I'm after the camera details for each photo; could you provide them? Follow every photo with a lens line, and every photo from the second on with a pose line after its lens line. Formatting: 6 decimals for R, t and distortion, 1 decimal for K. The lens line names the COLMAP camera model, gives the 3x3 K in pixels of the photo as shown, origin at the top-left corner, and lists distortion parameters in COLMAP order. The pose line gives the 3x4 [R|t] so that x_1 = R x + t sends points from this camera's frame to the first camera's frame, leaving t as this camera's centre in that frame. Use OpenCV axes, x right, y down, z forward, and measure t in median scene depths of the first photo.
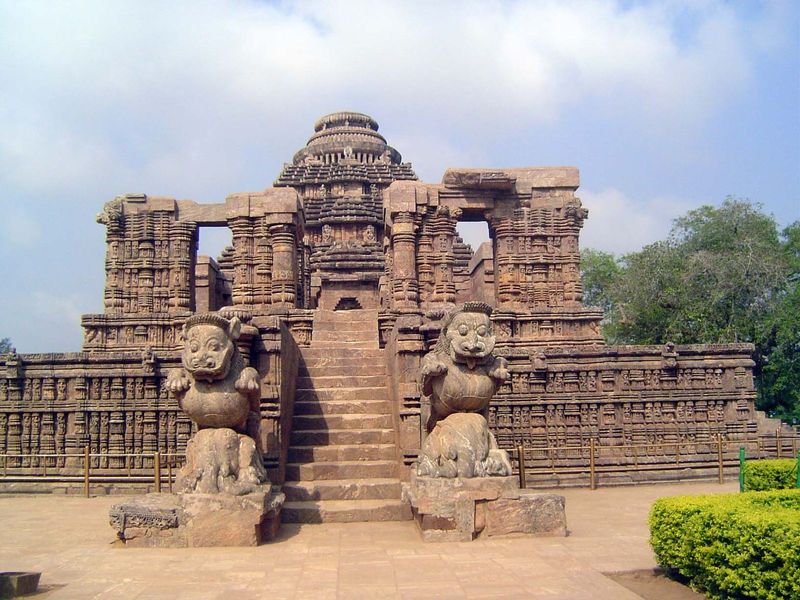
lens RADIAL K [[914.2, 0, 400.0], [0, 914.2, 300.0], [0, 0, 1]] dist [-0.116895, -0.043536]
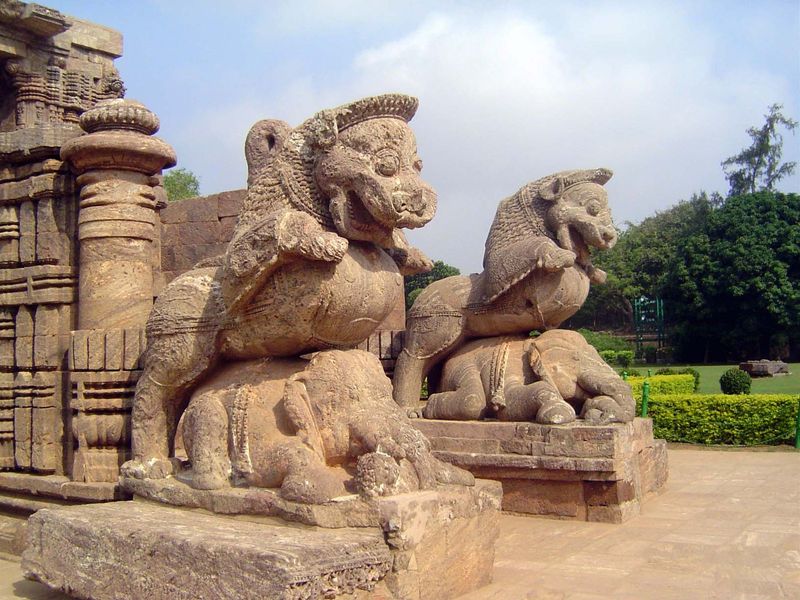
lens RADIAL K [[914.2, 0, 400.0], [0, 914.2, 300.0], [0, 0, 1]] dist [-0.116895, -0.043536]
pose [[0.593521, 0.051707, 0.803156, -0.268326], [-0.098485, 0.995100, 0.008715, 0.052609], [-0.798770, -0.084271, 0.595705, 0.337748]]
